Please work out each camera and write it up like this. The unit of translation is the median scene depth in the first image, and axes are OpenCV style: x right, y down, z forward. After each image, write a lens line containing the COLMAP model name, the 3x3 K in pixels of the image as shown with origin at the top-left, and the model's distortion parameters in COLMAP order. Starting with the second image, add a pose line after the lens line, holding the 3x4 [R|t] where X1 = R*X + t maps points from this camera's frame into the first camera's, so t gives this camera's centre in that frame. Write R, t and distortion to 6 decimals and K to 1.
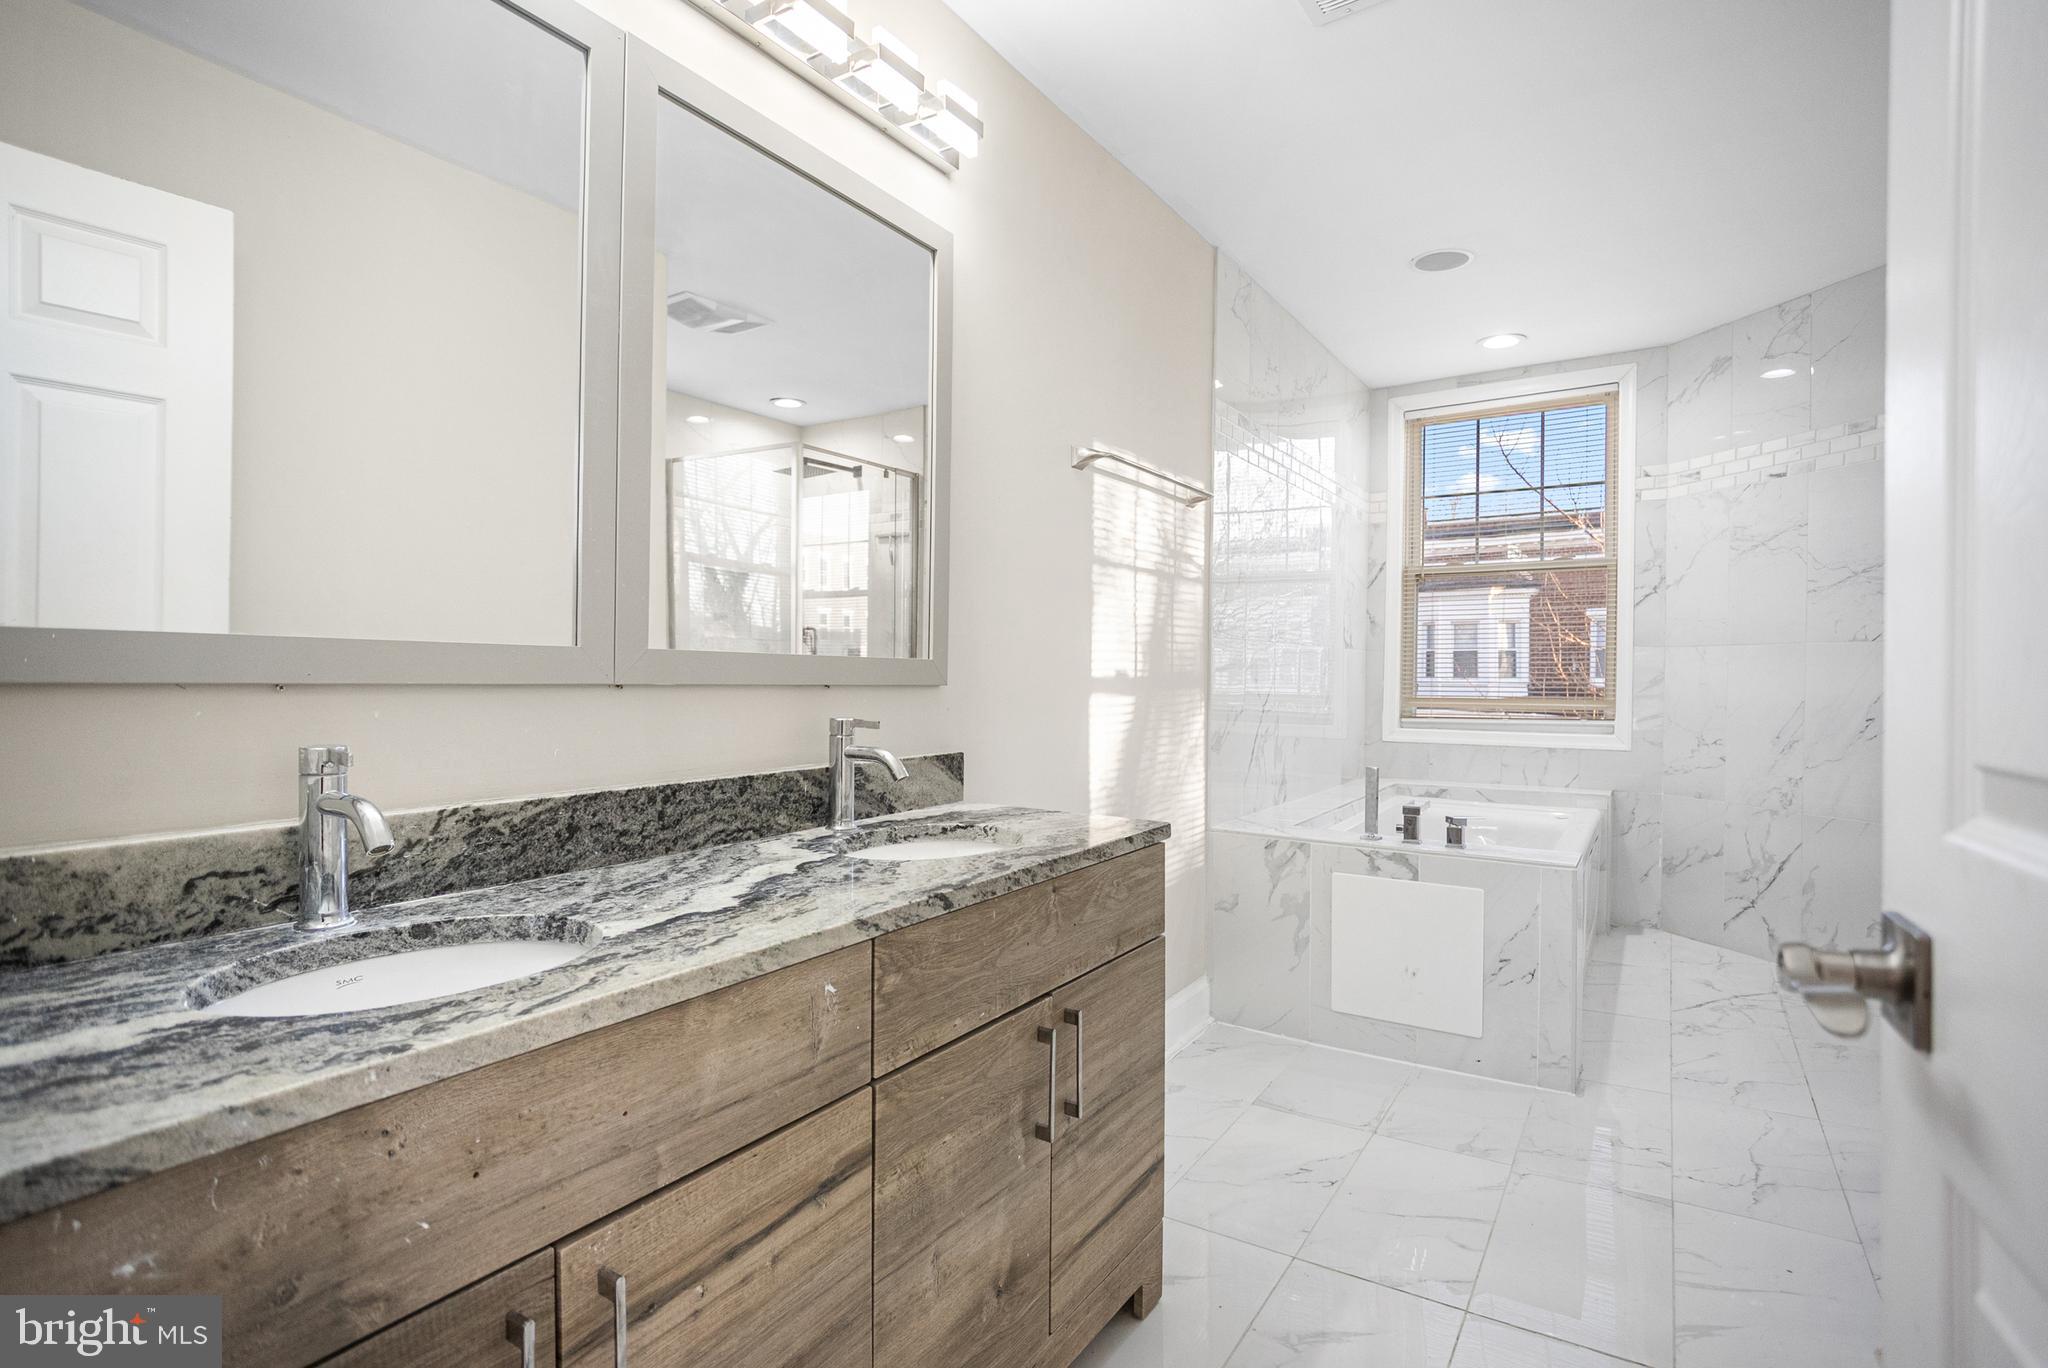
lens RADIAL K [[1014.0, 0, 1024.3], [0, 1014.0, 682.0], [0, 0, 1]] dist [-0.005253, -0.002668]
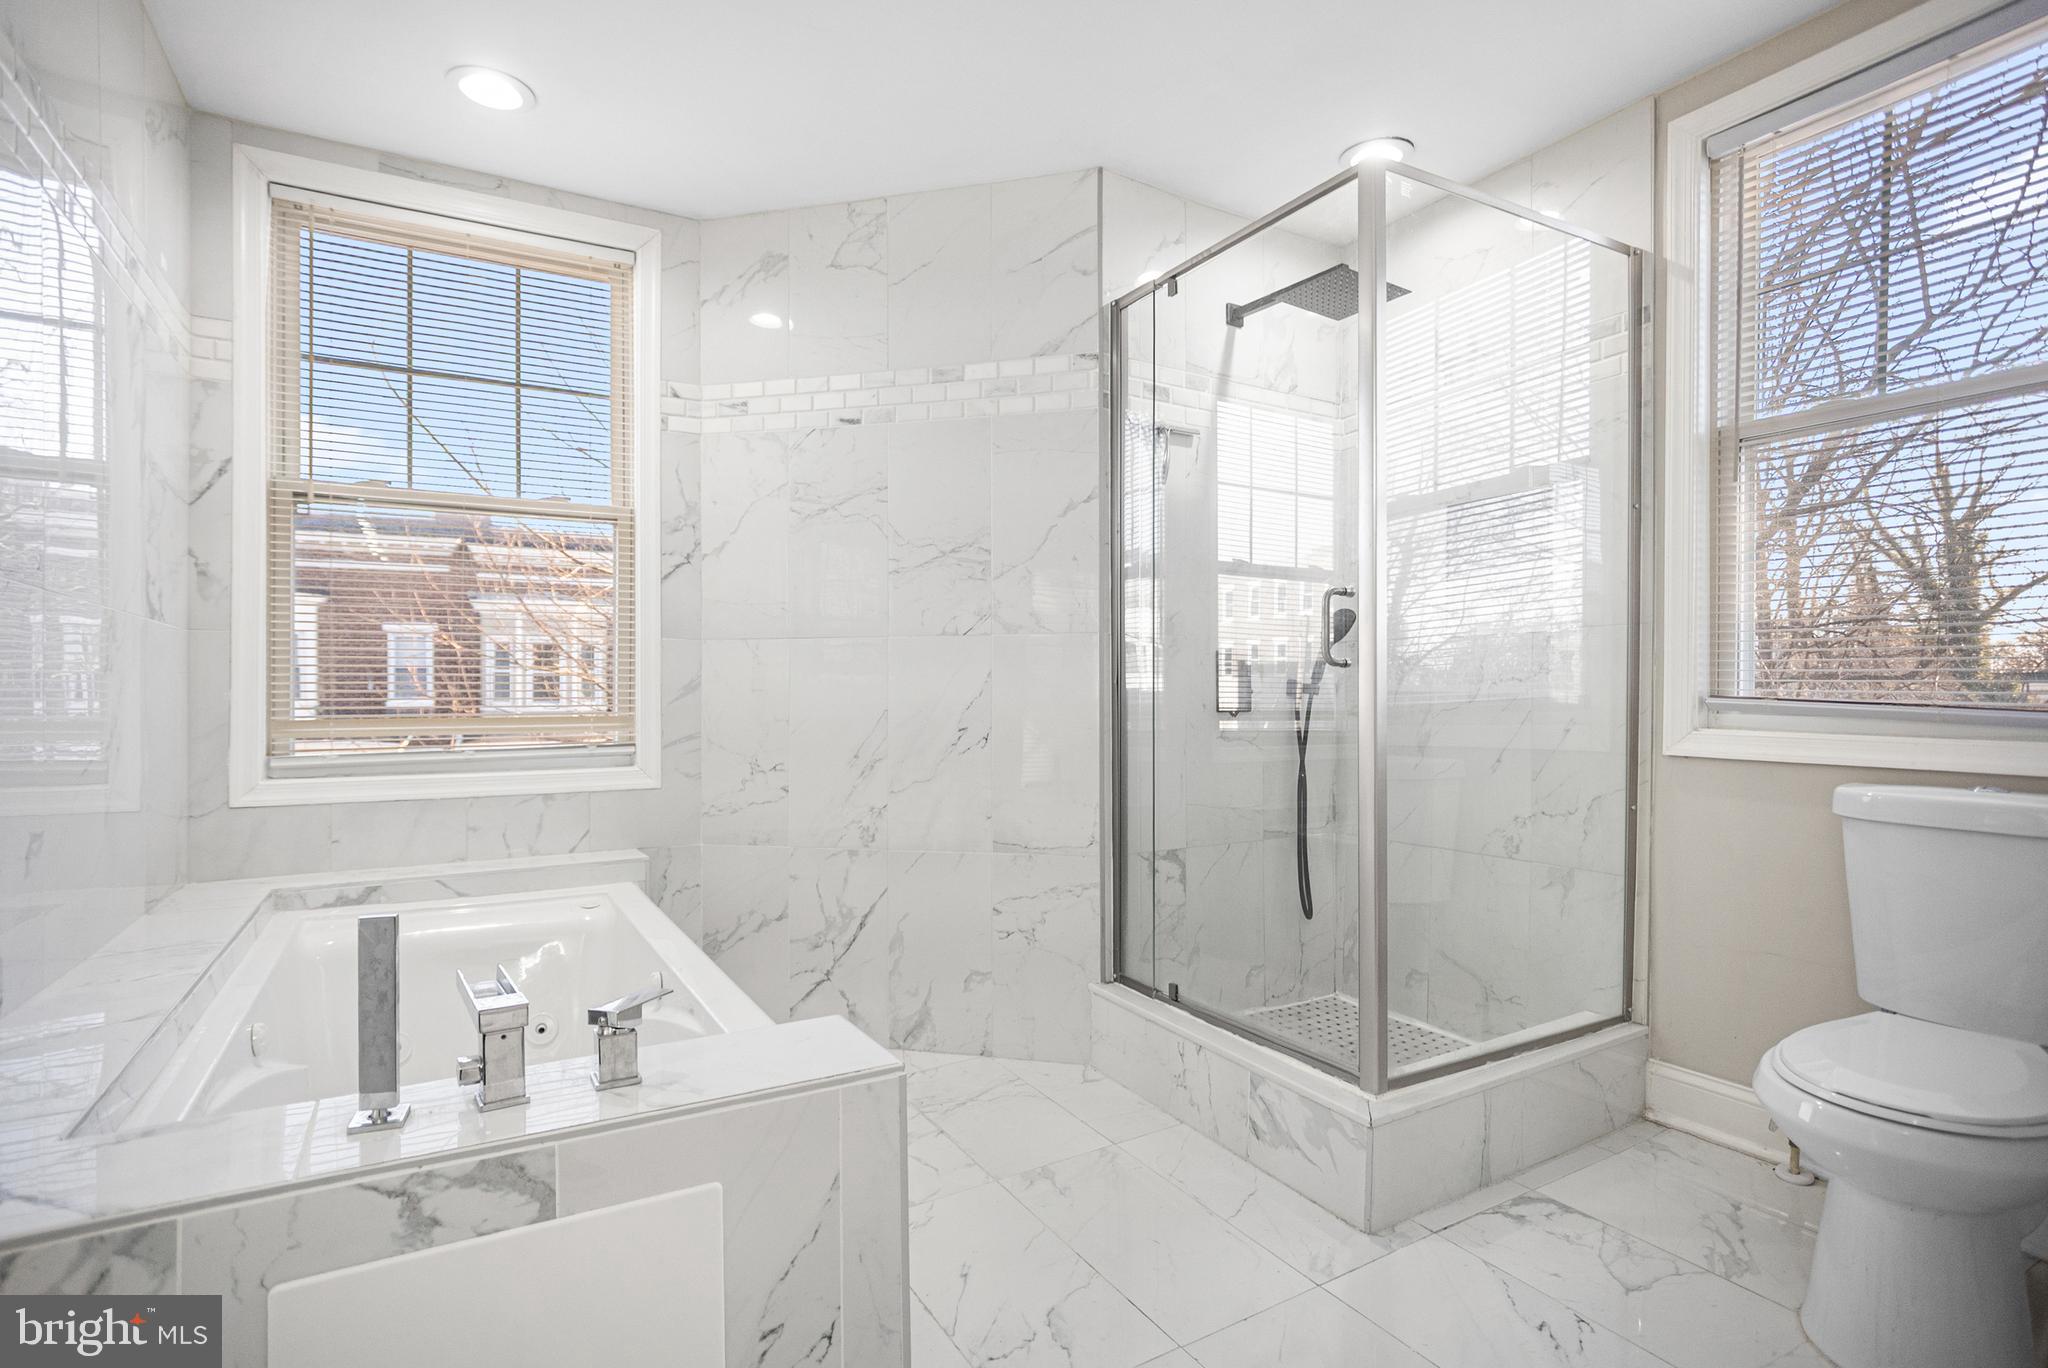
lens RADIAL K [[1014.0, 0, 1023.0], [0, 1014.0, 704.5], [0, 0, 1]] dist [-0.005253, -0.002668]
pose [[0.463724, -0.015101, 0.885851, 0.105664], [0.013148, 0.999862, 0.010162, 0.007325], [-0.885882, 0.006935, 0.463858, 0.488321]]
